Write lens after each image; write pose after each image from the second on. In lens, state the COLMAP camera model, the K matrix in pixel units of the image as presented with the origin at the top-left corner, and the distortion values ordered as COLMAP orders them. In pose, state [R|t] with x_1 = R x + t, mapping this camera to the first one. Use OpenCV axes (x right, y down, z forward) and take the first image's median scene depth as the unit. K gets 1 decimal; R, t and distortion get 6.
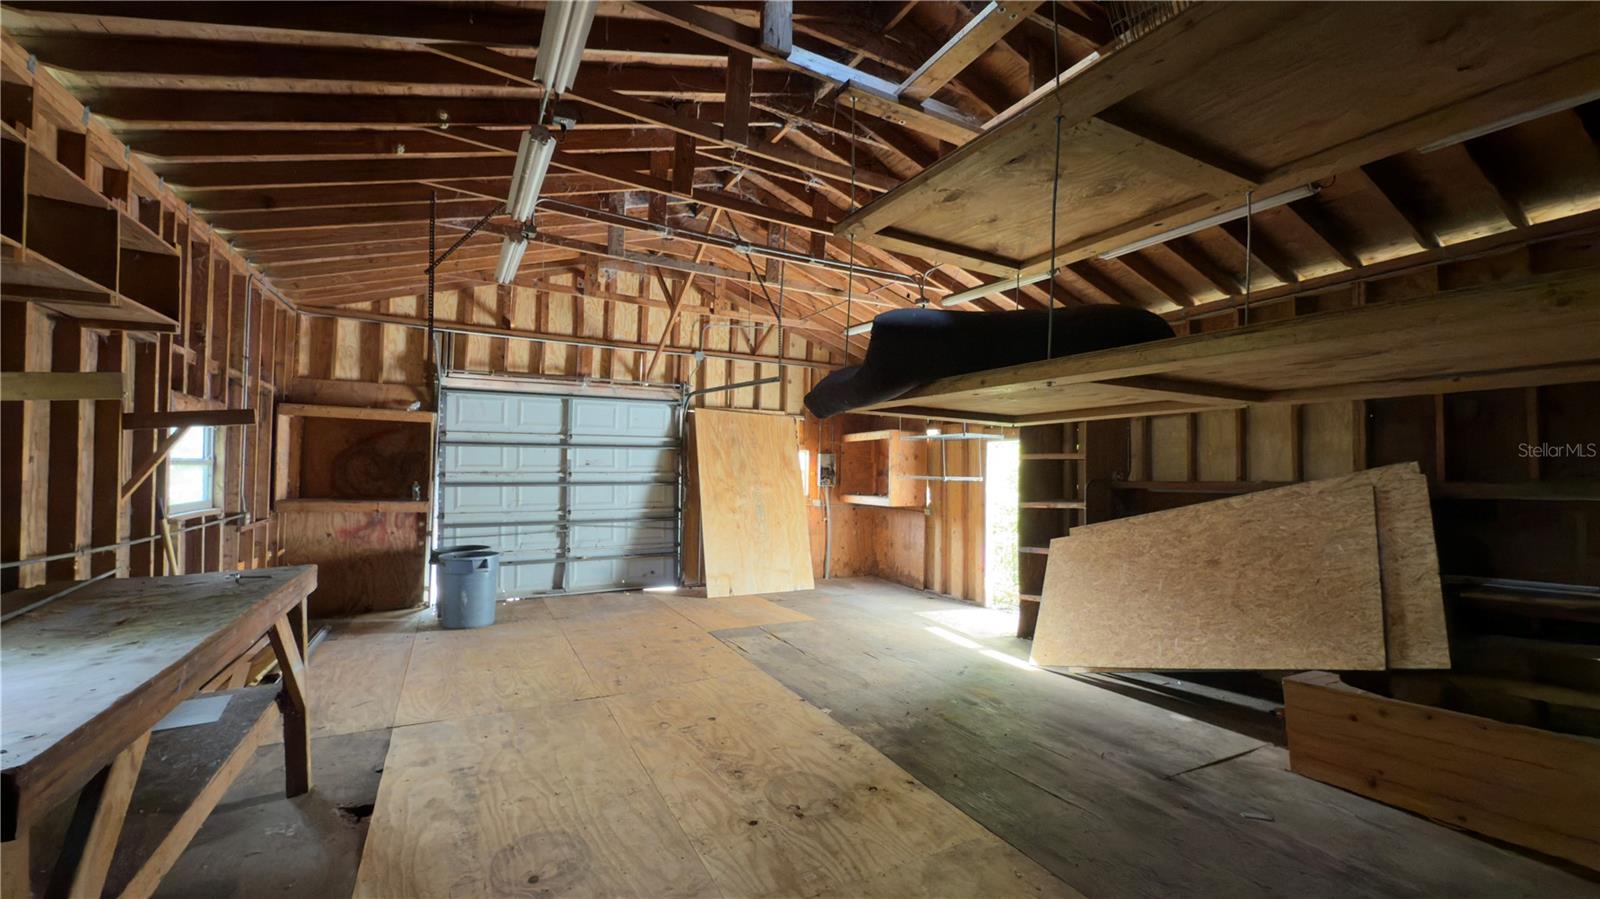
lens RADIAL K [[637.3, 0, 801.1], [0, 637.3, 454.5], [0, 0, 1]] dist [0.002579, 0.000001]
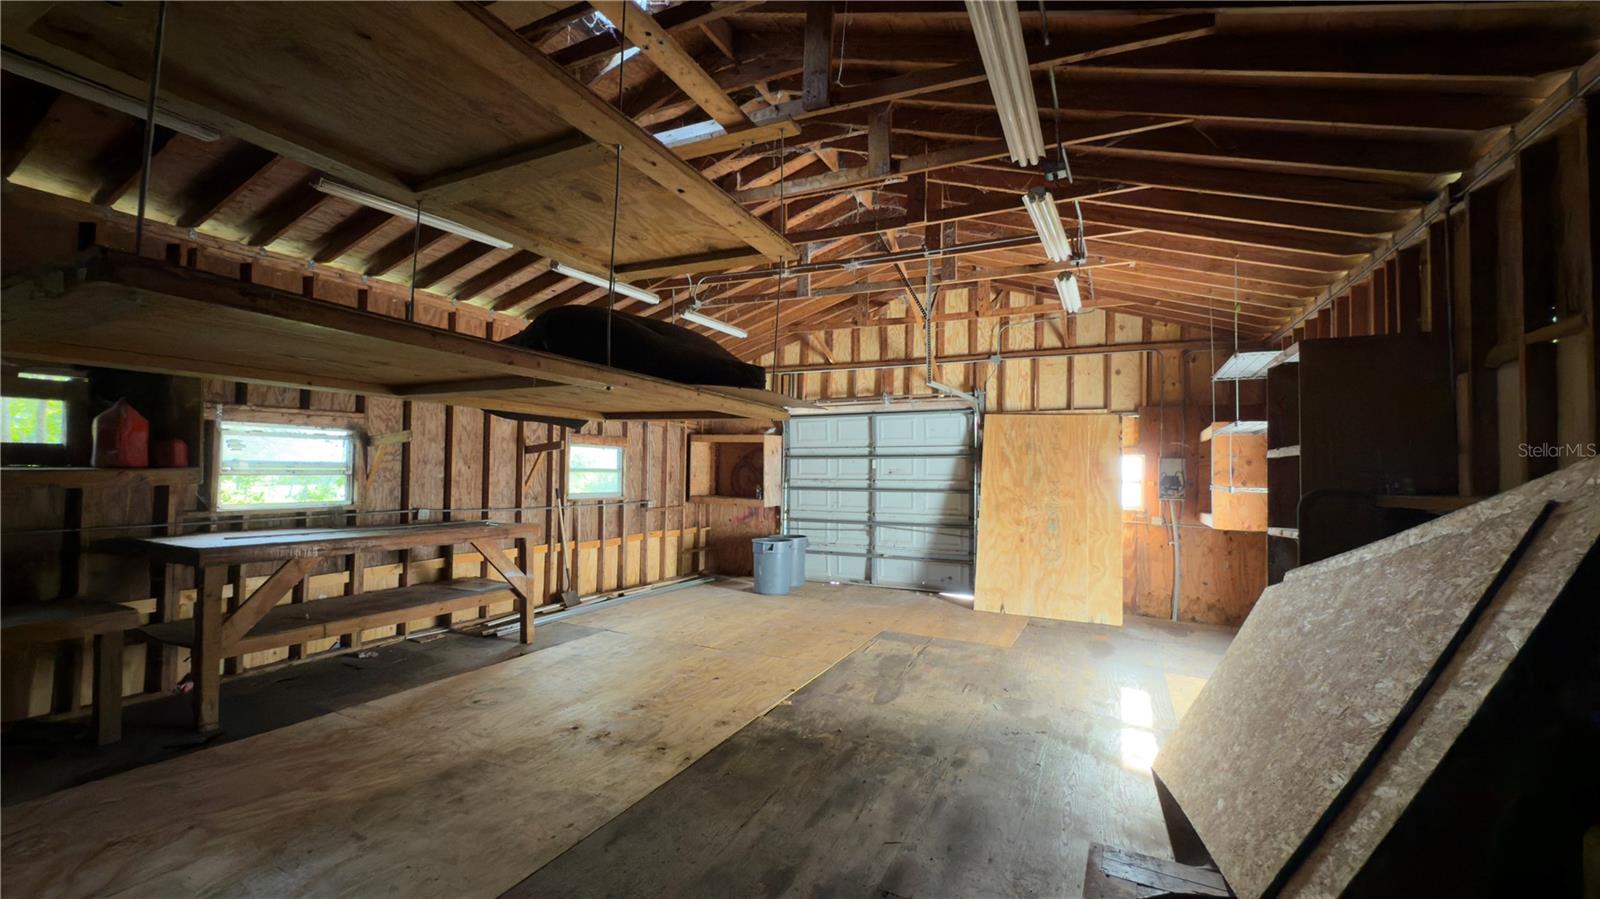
lens RADIAL K [[637.3, 0, 801.2], [0, 637.3, 456.5], [0, 0, 1]] dist [0.002579, 0.000001]
pose [[0.584977, -0.027296, -0.810590, 0.497095], [0.011110, 0.999609, -0.025643, 0.014064], [0.810974, 0.005995, 0.585052, 0.221076]]
